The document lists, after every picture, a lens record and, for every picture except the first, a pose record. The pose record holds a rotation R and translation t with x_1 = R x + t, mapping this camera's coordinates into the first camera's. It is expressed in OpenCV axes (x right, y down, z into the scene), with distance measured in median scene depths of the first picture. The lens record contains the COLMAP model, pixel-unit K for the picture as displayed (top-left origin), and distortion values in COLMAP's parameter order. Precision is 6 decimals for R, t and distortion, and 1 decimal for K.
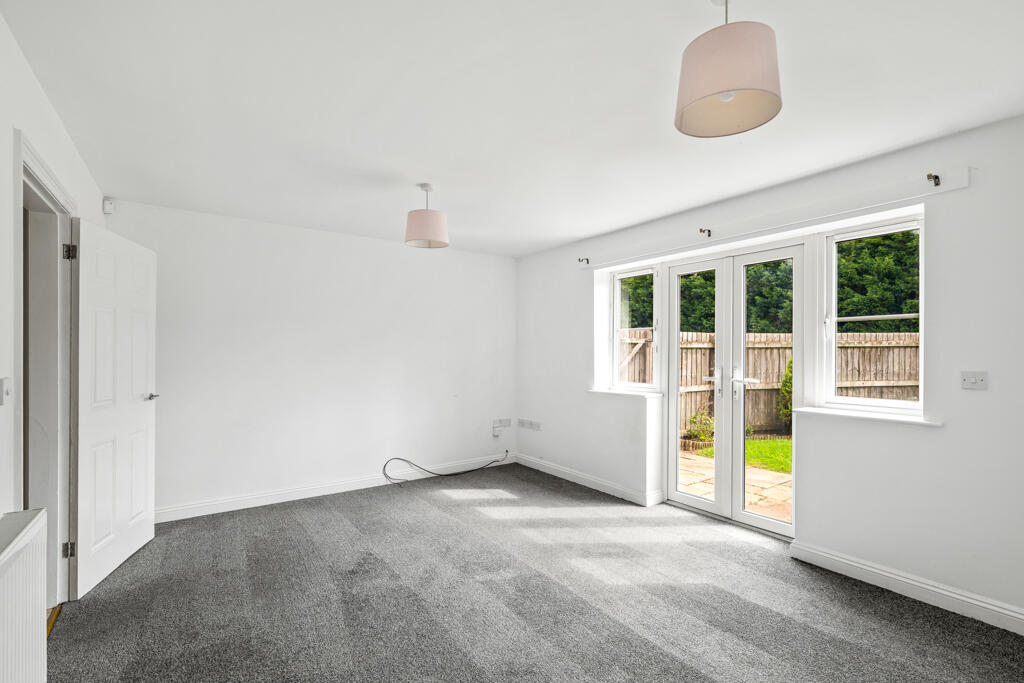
lens RADIAL K [[461.0, 0, 506.4], [0, 461.0, 350.0], [0, 0, 1]] dist [0.003382, -0.000129]
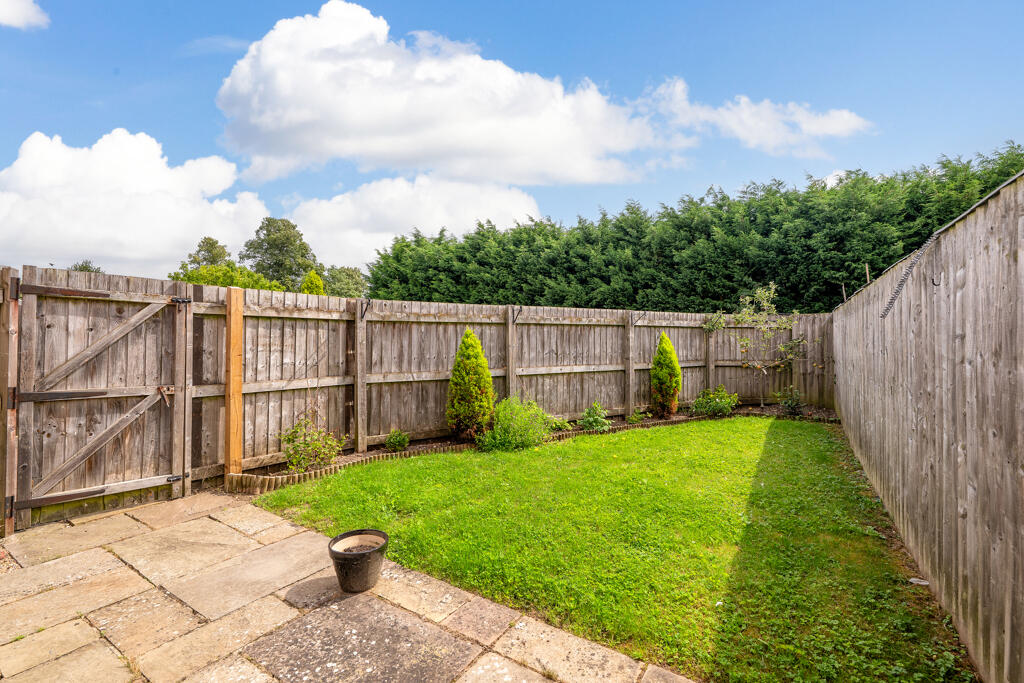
lens RADIAL K [[439.3, 0, 520.7], [0, 439.3, 342.0], [0, 0, 1]] dist [-0.001739, -0.000031]
pose [[0.922111, 0.001650, 0.386921, 0.404390], [-0.001510, 0.999999, -0.000665, 0.024774], [-0.386921, 0.000029, 0.922113, 0.309920]]
